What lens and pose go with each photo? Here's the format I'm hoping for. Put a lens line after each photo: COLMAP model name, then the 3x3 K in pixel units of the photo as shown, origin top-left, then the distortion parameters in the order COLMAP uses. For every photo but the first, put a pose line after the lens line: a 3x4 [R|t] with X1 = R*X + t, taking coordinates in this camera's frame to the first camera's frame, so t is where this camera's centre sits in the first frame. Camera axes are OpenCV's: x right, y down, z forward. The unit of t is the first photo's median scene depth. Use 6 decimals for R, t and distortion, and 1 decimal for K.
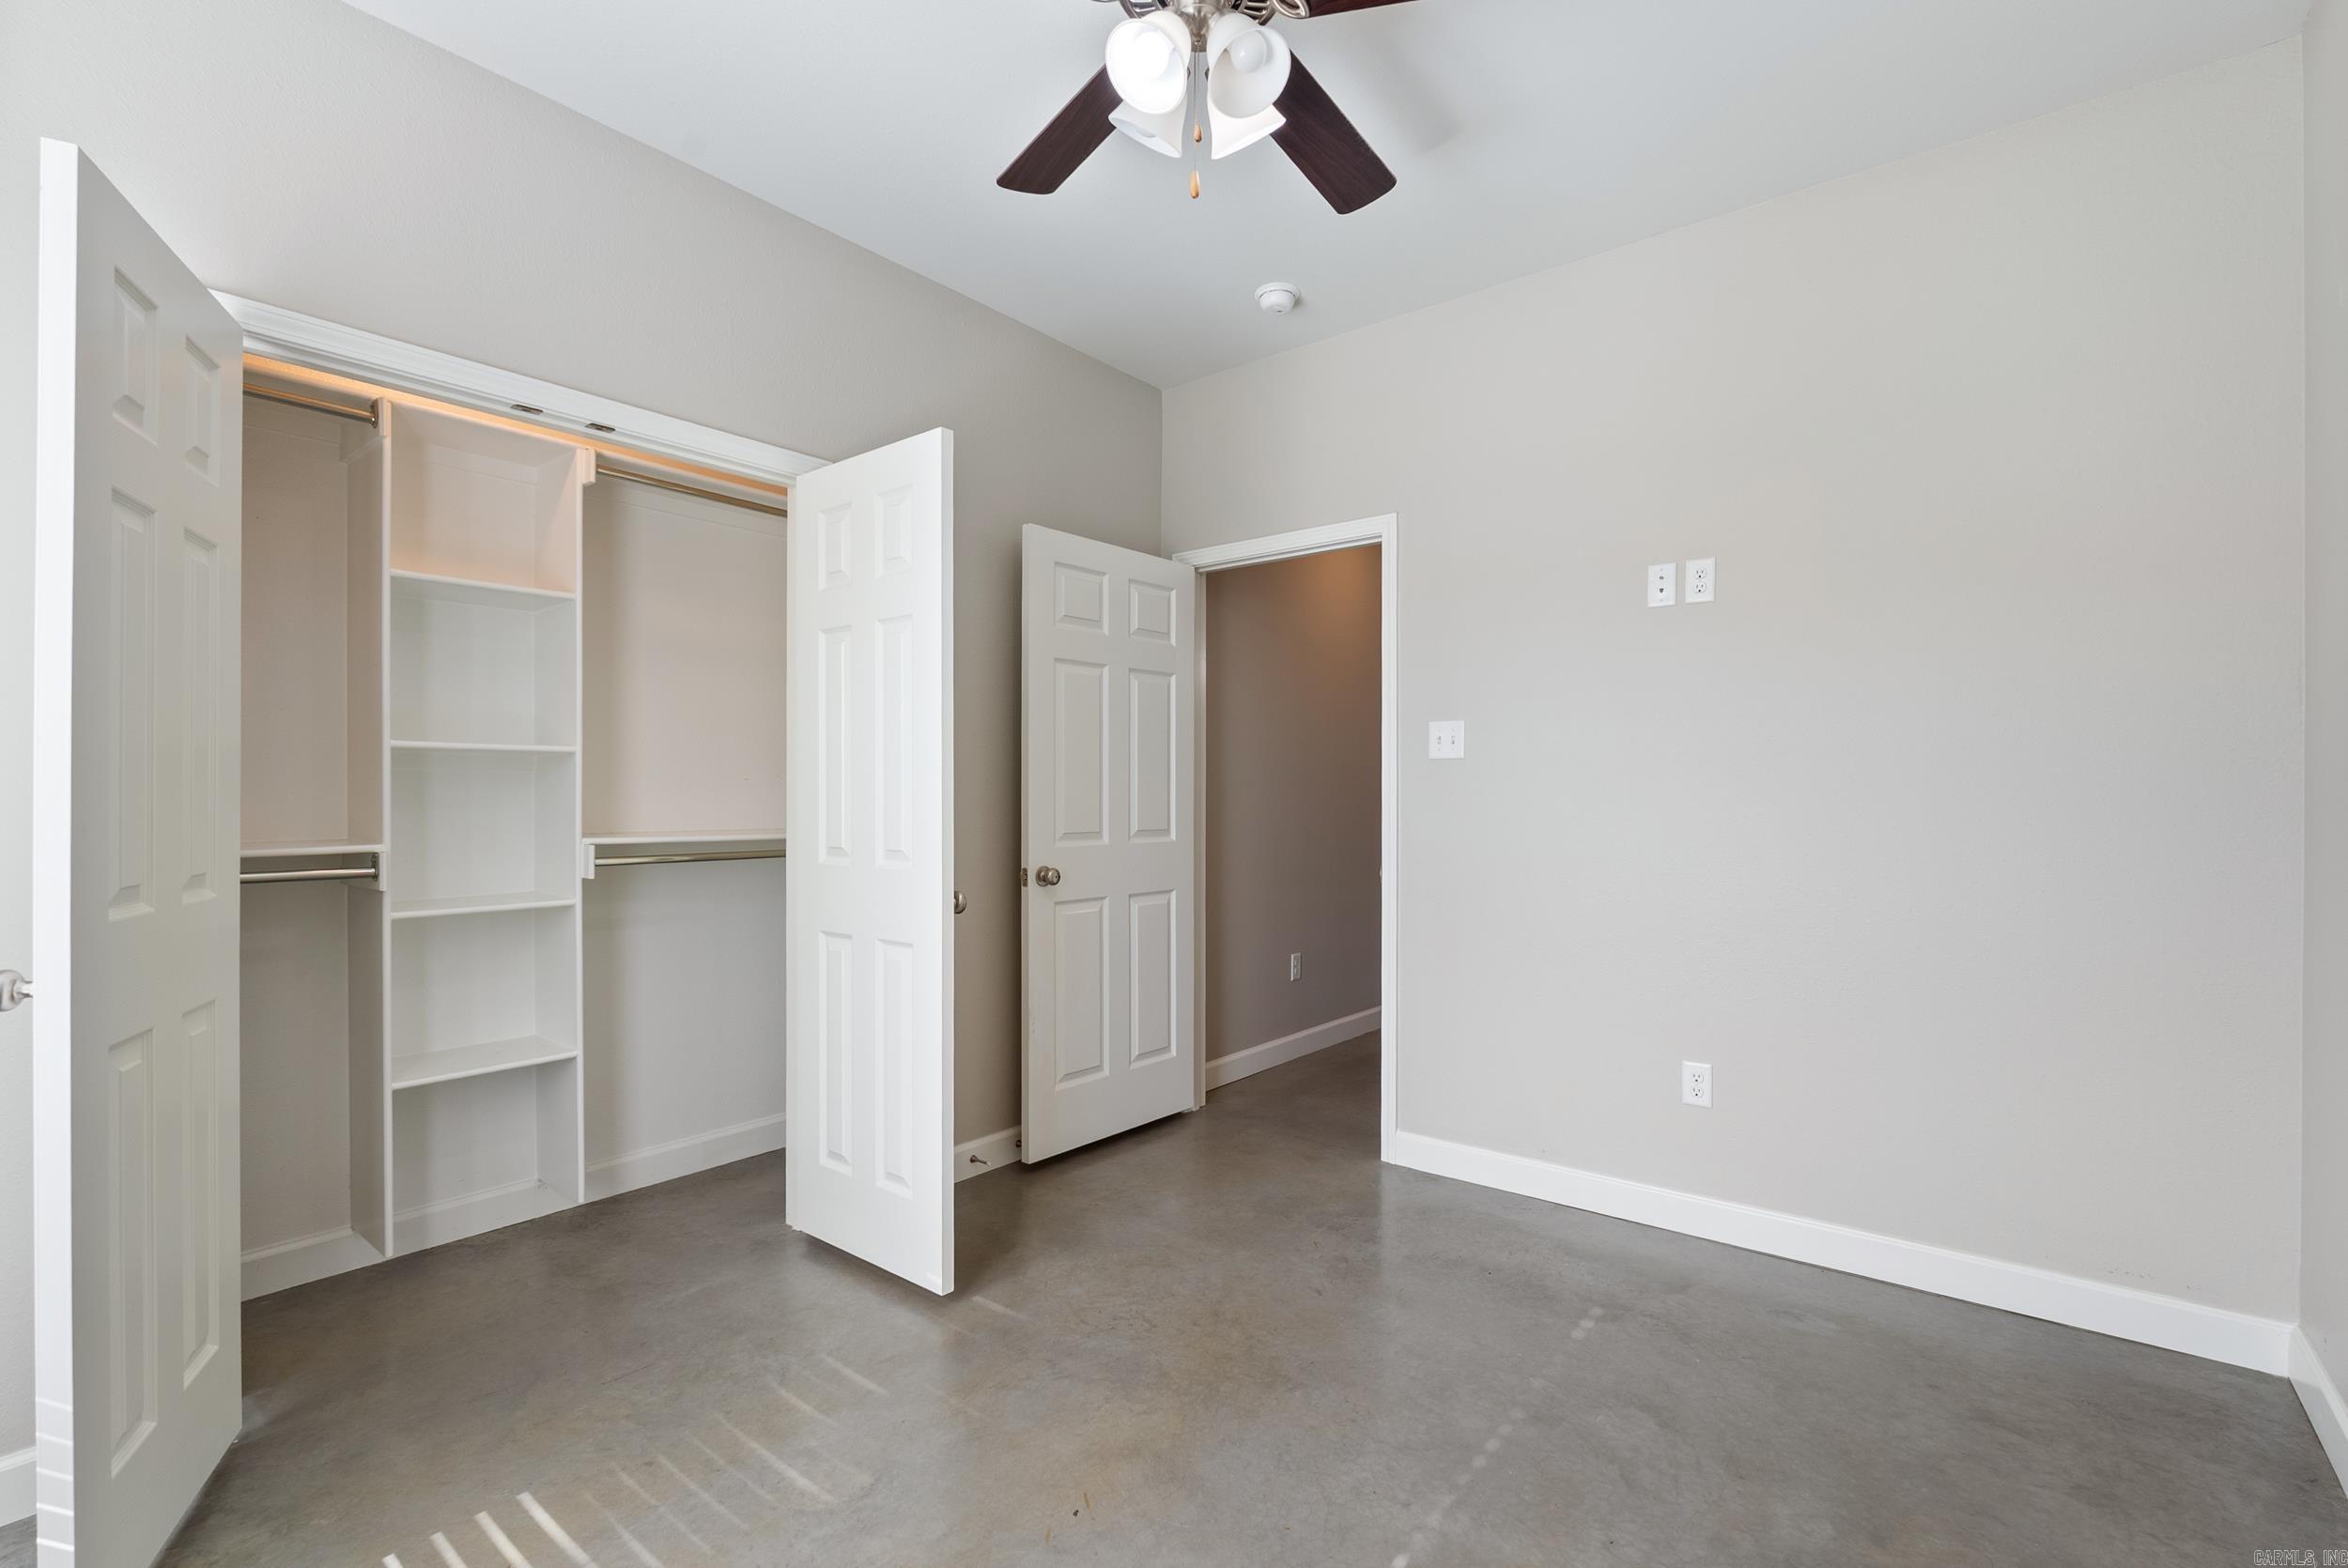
lens RADIAL K [[1044.5, 0, 1174.5], [0, 1044.5, 763.0], [0, 0, 1]] dist [-0.001950, -0.000072]
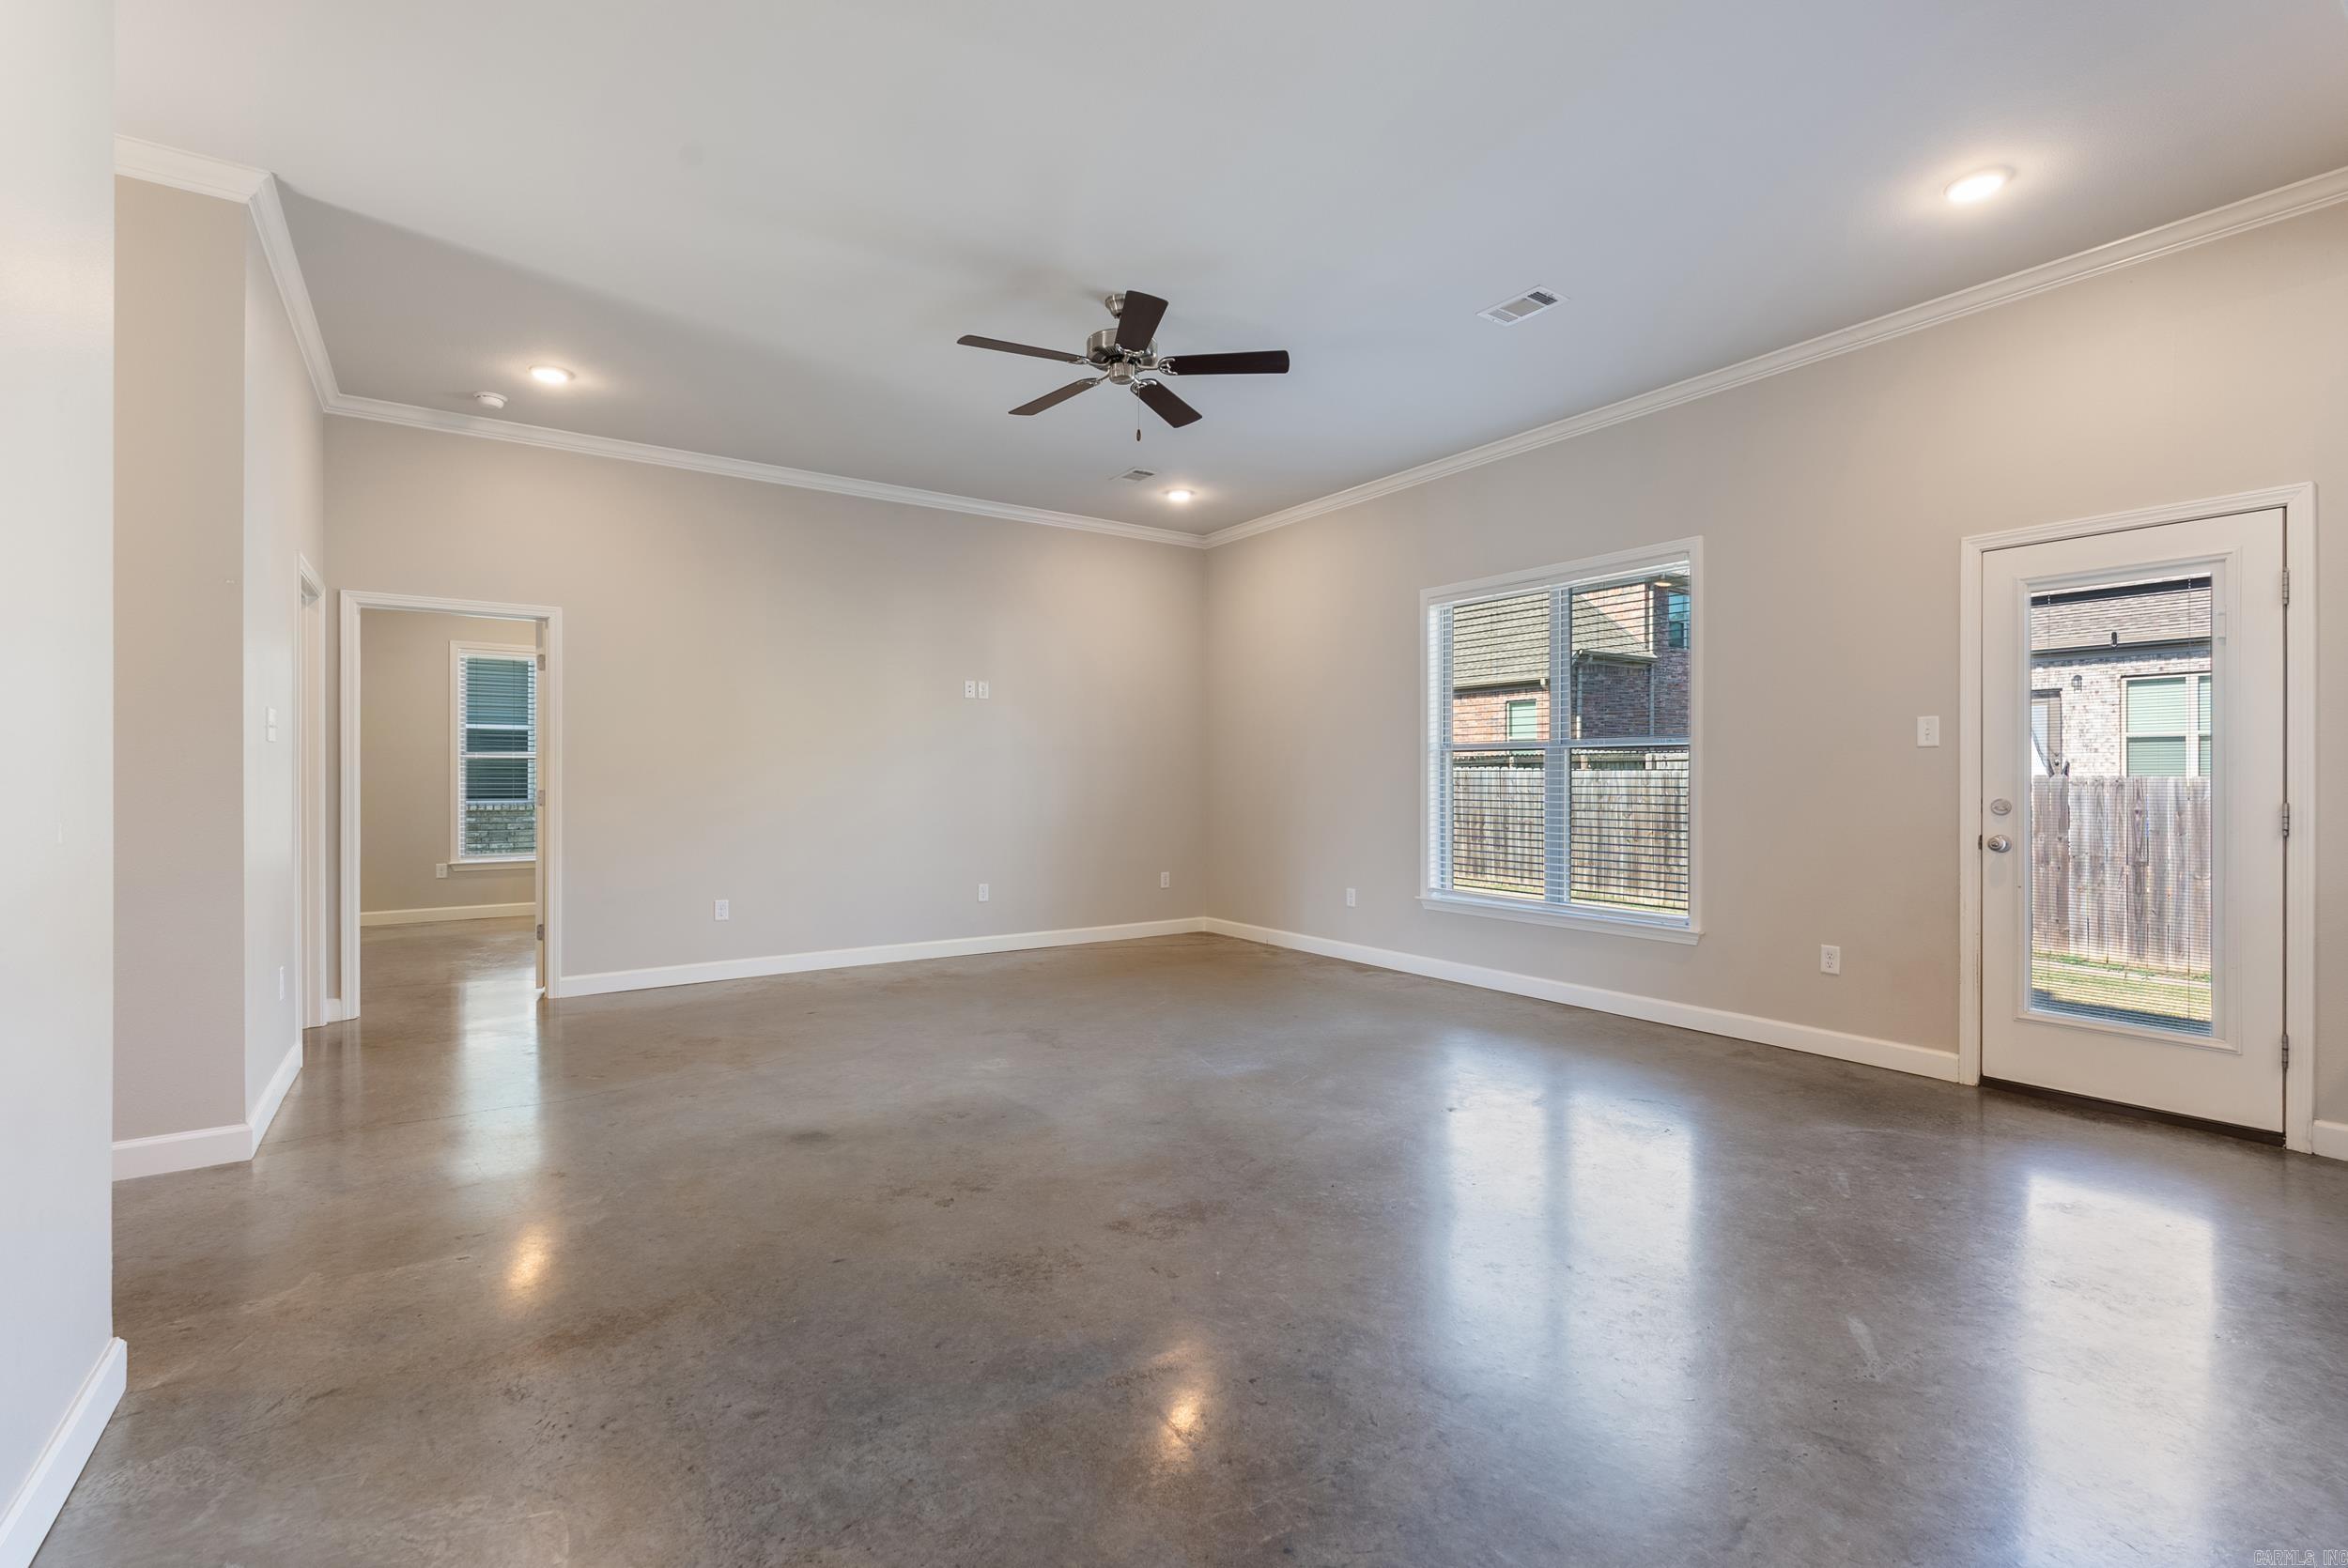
lens RADIAL K [[1036.8, 0, 1177.5], [0, 1036.8, 781.0], [0, 0, 1]] dist [-0.004958, -0.000565]
pose [[0.281174, -0.006213, 0.959637, -1.707872], [-0.000696, 0.999977, 0.006678, 0.025708], [-0.959656, -0.002546, 0.281164, -0.134325]]
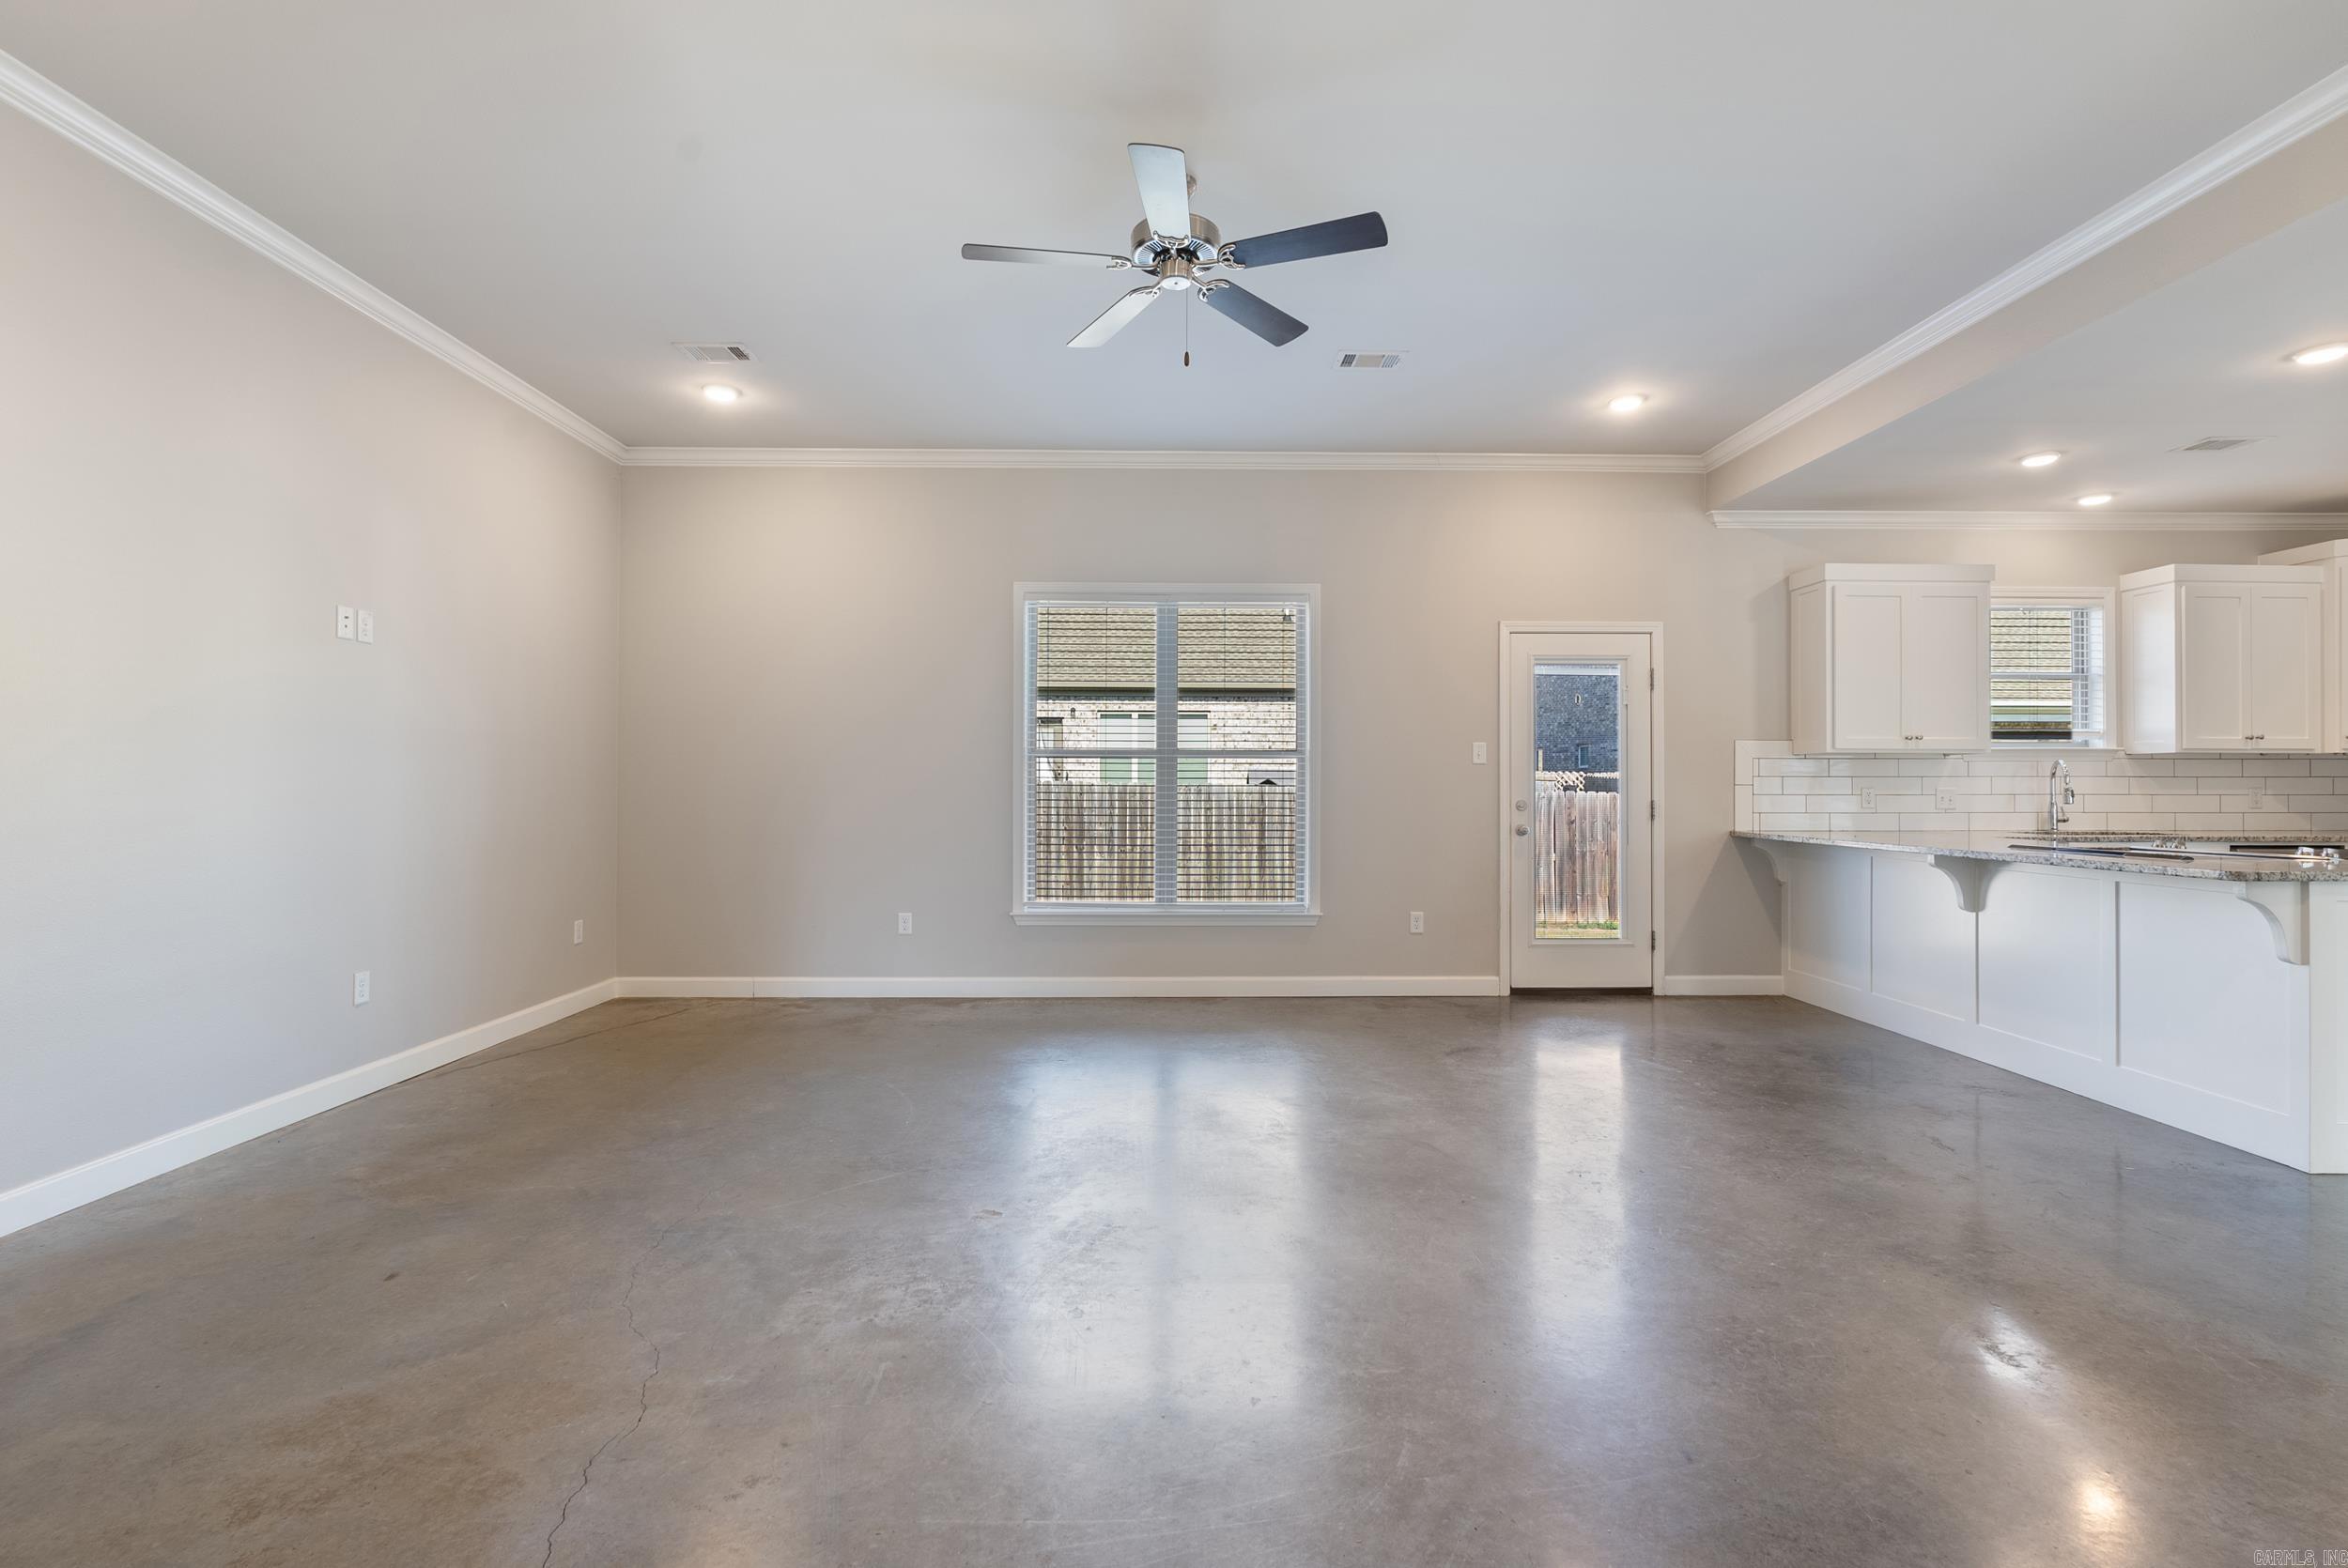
lens RADIAL K [[1041.5, 0, 1174.2], [0, 1041.5, 774.0], [0, 0, 1]] dist [-0.003134, -0.000618]
pose [[-0.640697, 0.003069, 0.767788, -1.236278], [-0.006303, 0.999937, -0.009257, 0.029935], [-0.767768, -0.010771, -0.640637, 1.041573]]
